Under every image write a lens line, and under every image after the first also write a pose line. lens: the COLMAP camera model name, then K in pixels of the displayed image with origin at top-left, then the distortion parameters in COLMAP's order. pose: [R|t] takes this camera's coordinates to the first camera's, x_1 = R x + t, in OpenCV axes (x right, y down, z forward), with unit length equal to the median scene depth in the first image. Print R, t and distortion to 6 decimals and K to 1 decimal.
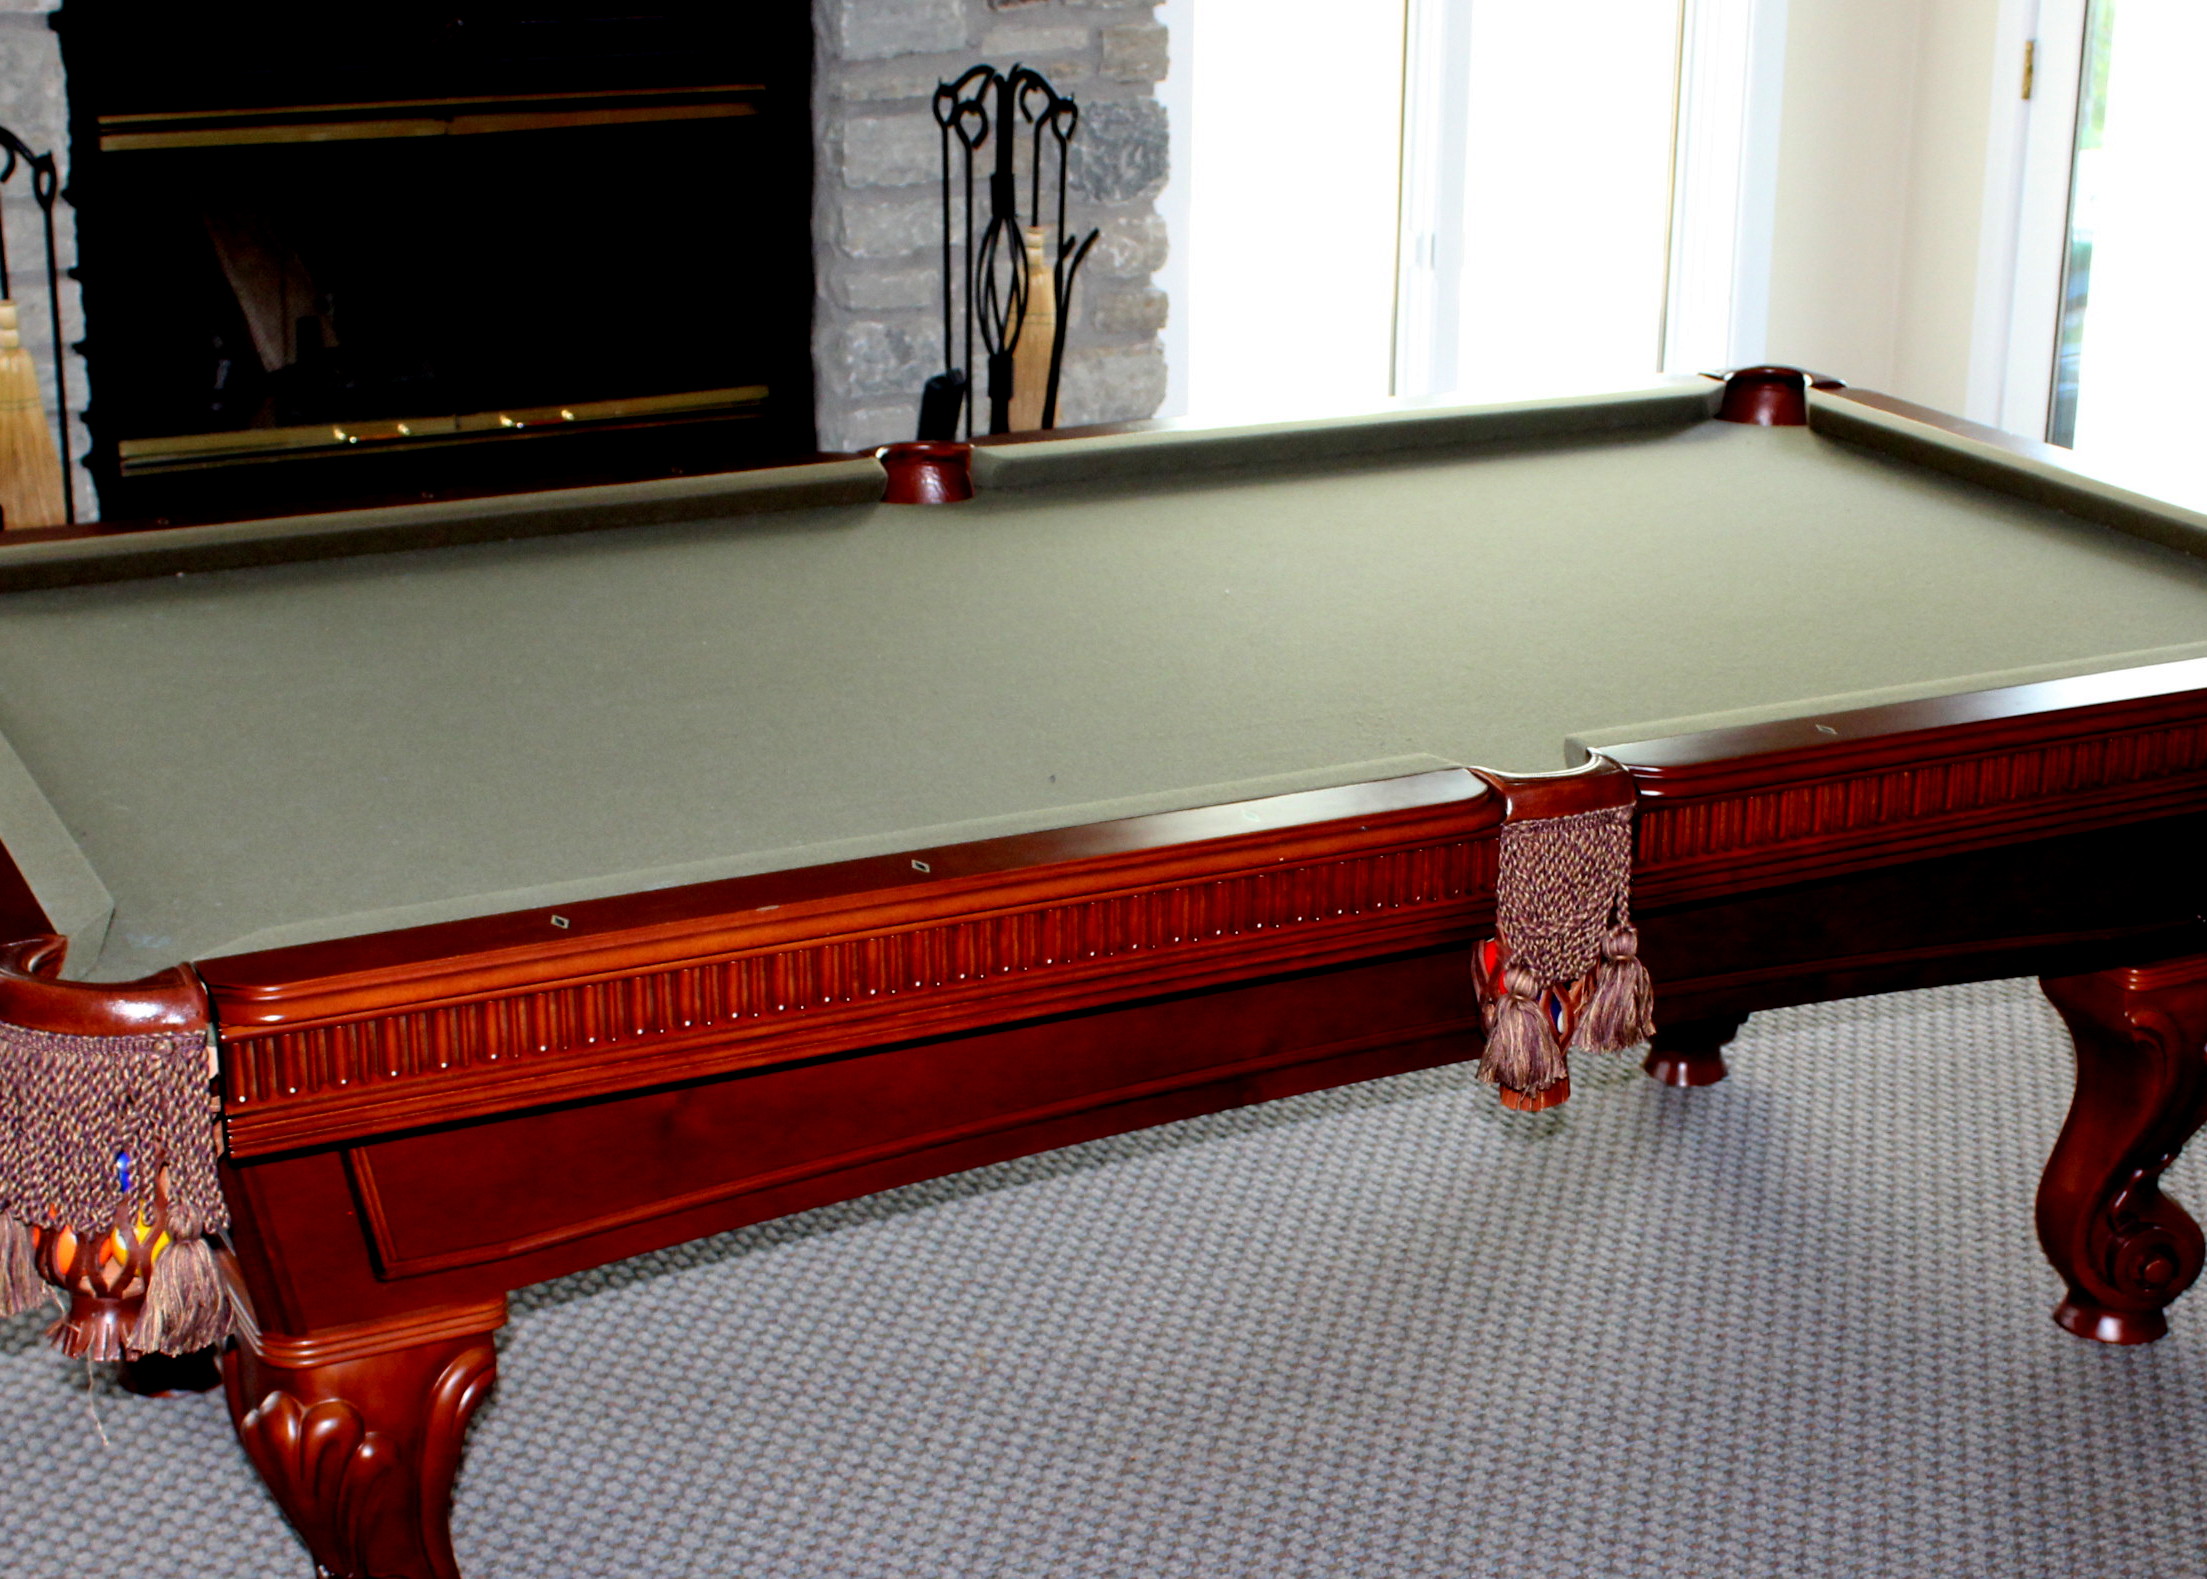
lens RADIAL K [[3396.1, 0, 1103.5], [0, 3396.1, 789.5], [0, 0, 1]] dist [-0.141406, 0.117805]
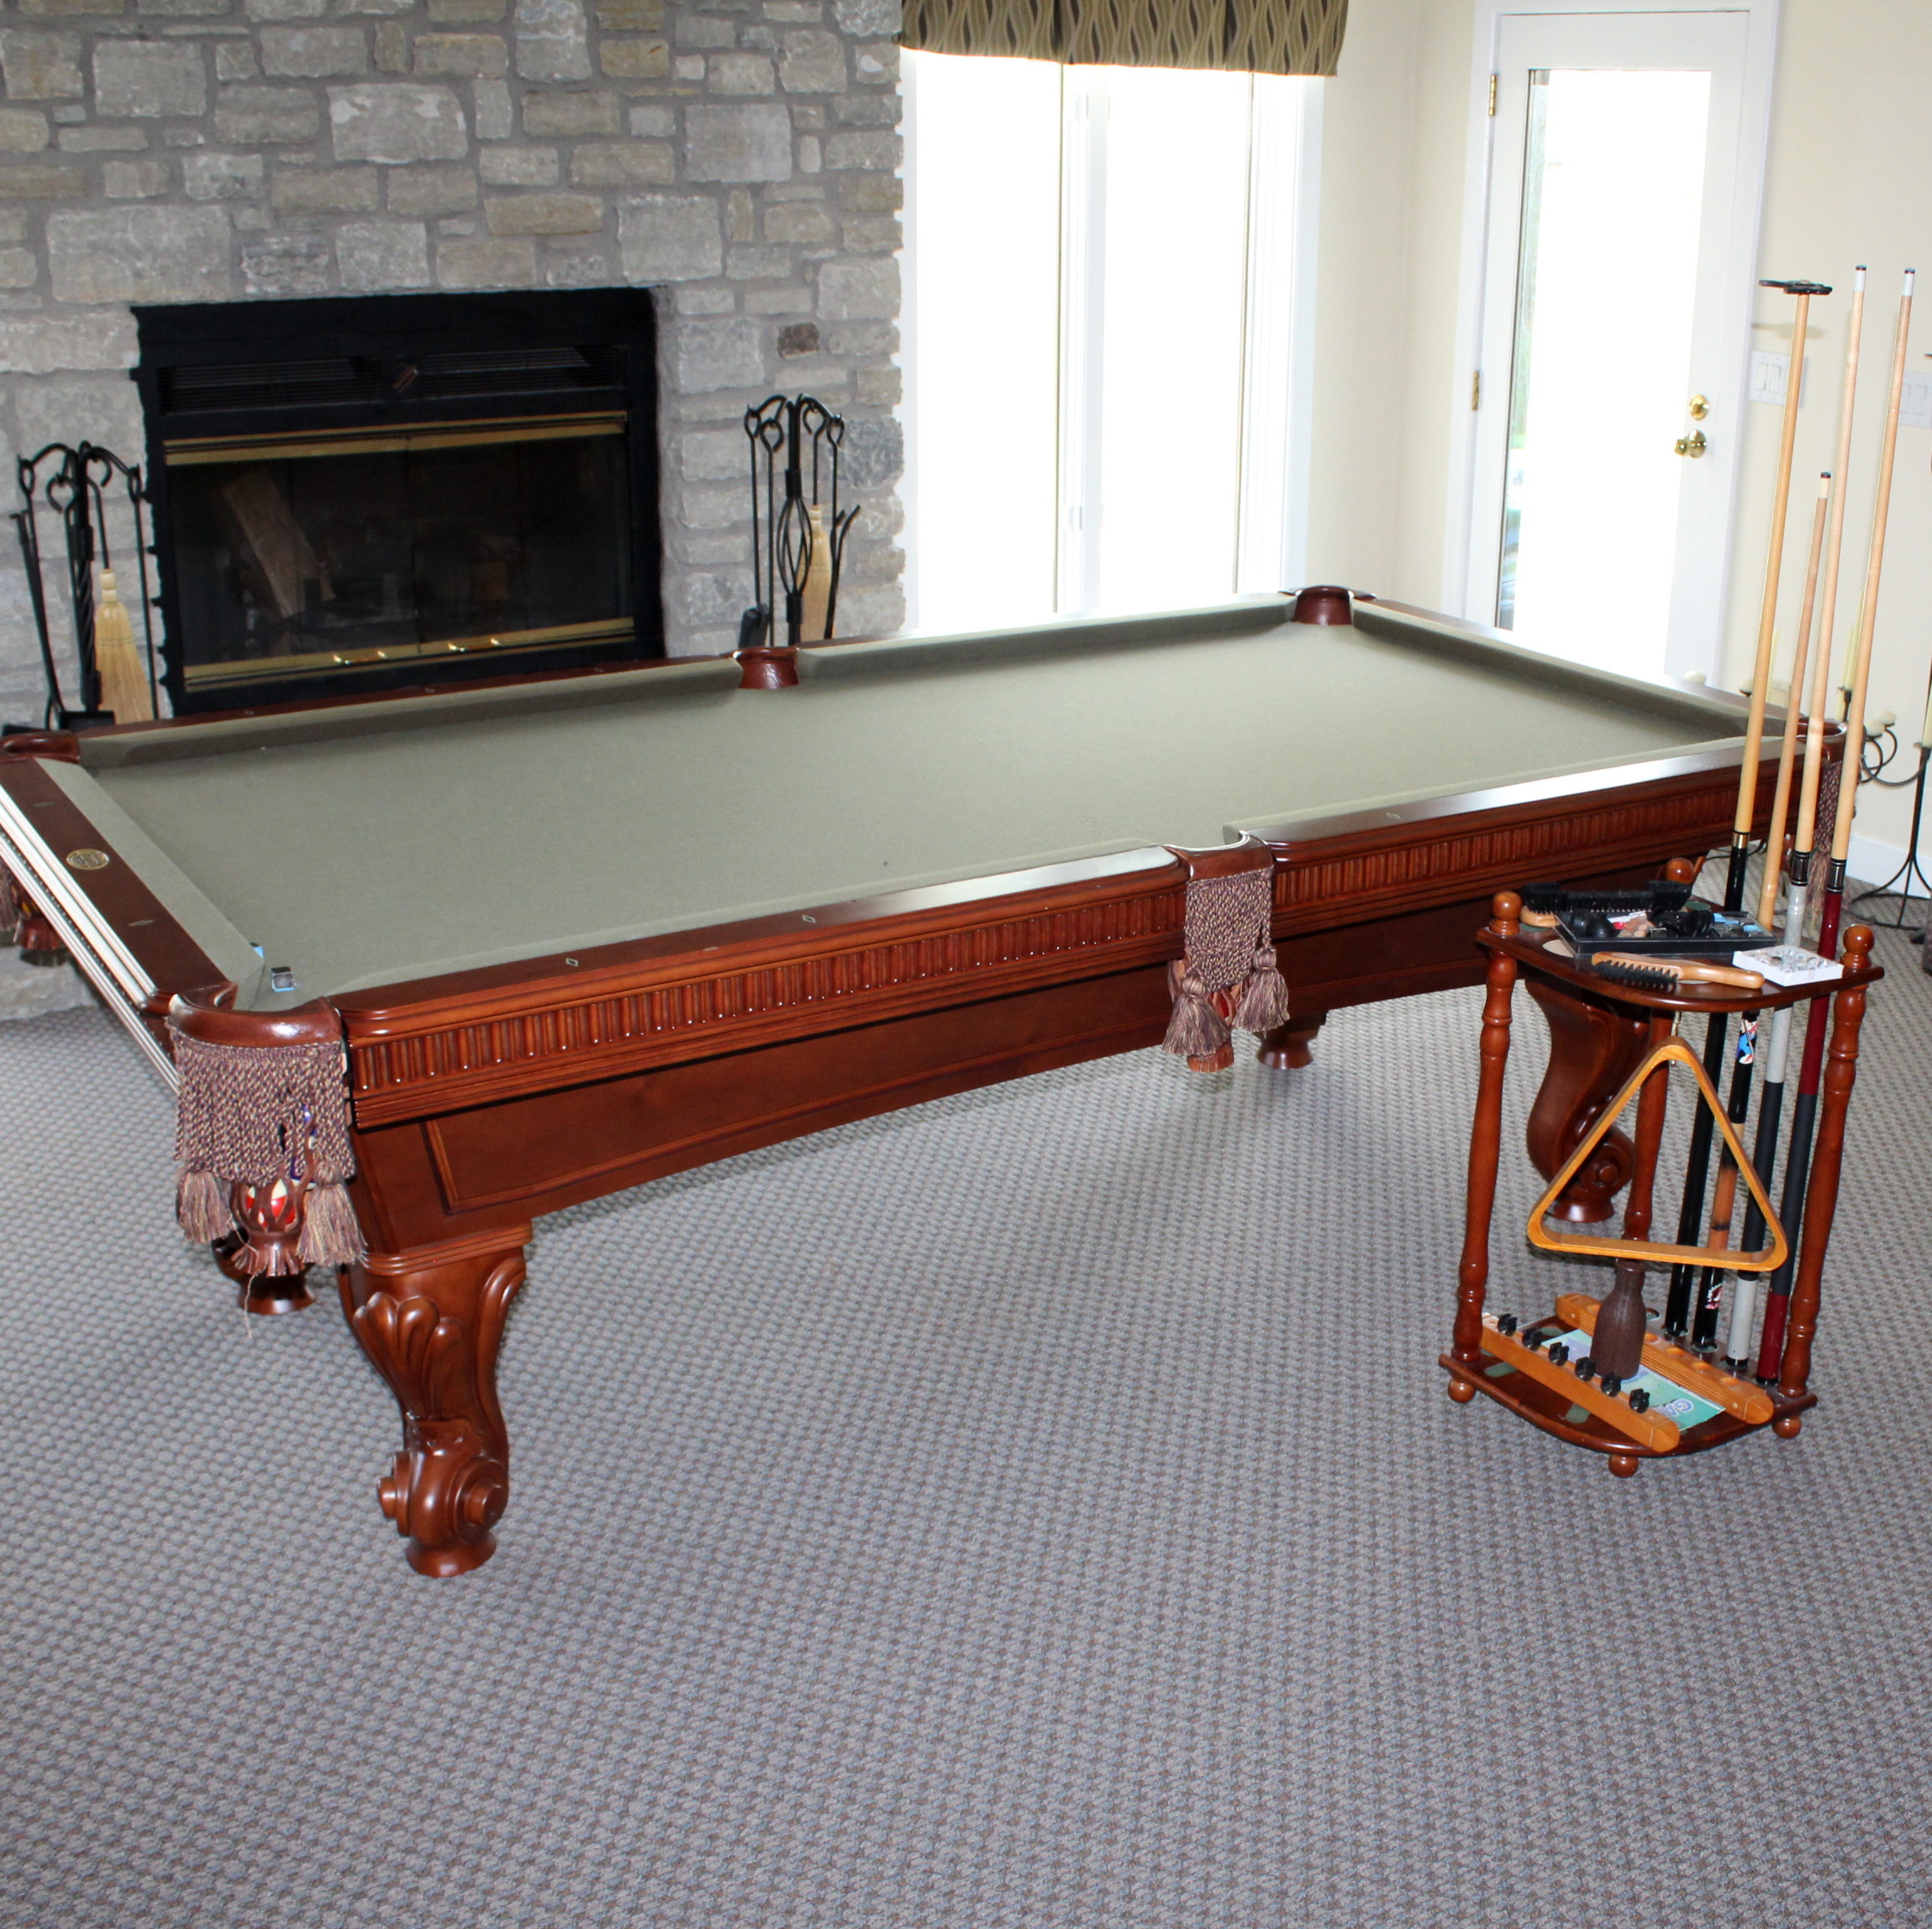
lens RADIAL K [[2425.9, 0, 966.0], [0, 2425.9, 964.5], [0, 0, 1]] dist [-0.163017, 0.111688]
pose [[0.995703, -0.032917, 0.086561, -0.067491], [0.031943, 0.999410, 0.012619, 0.027146], [-0.086926, -0.009800, 0.996167, -0.058307]]
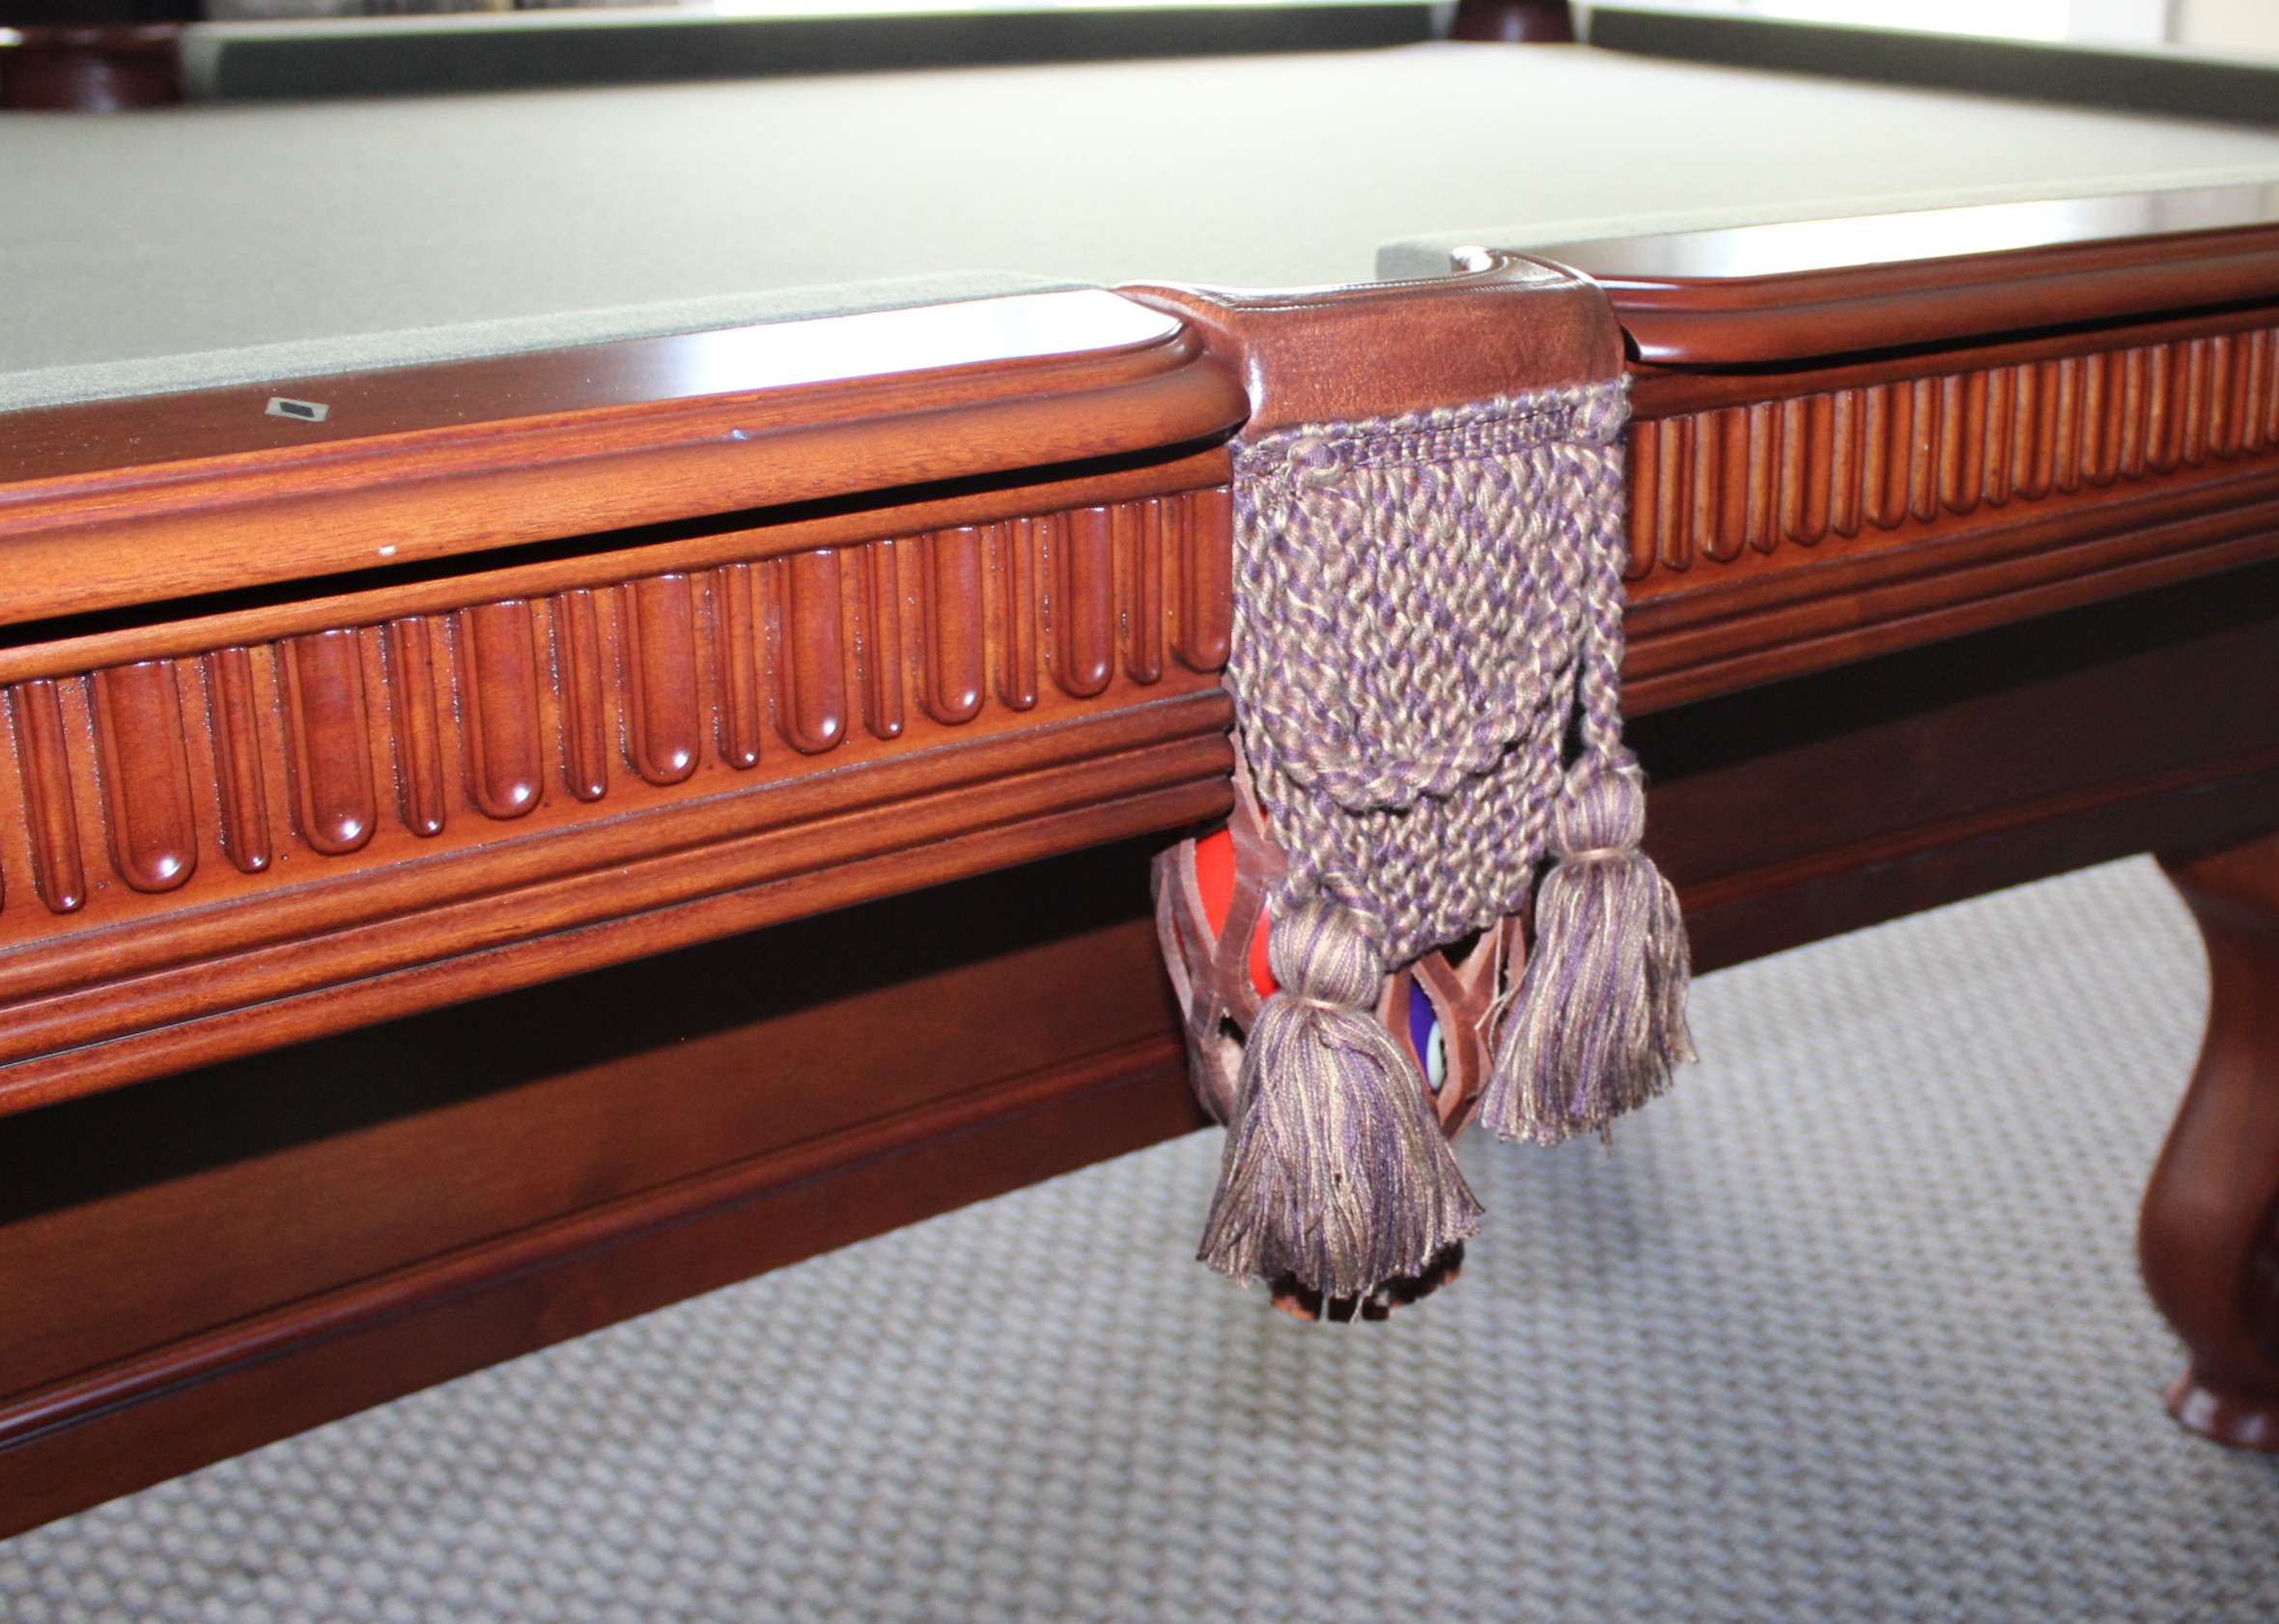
lens RADIAL K [[1863.5, 0, 1179.0], [0, 1863.5, 812.8], [0, 0, 1]] dist [-0.169547, -0.000704]
pose [[0.986302, -0.069470, 0.149610, 0.077150], [0.067091, 0.997528, 0.020895, 0.035702], [-0.150692, -0.010572, 0.988524, 0.755245]]
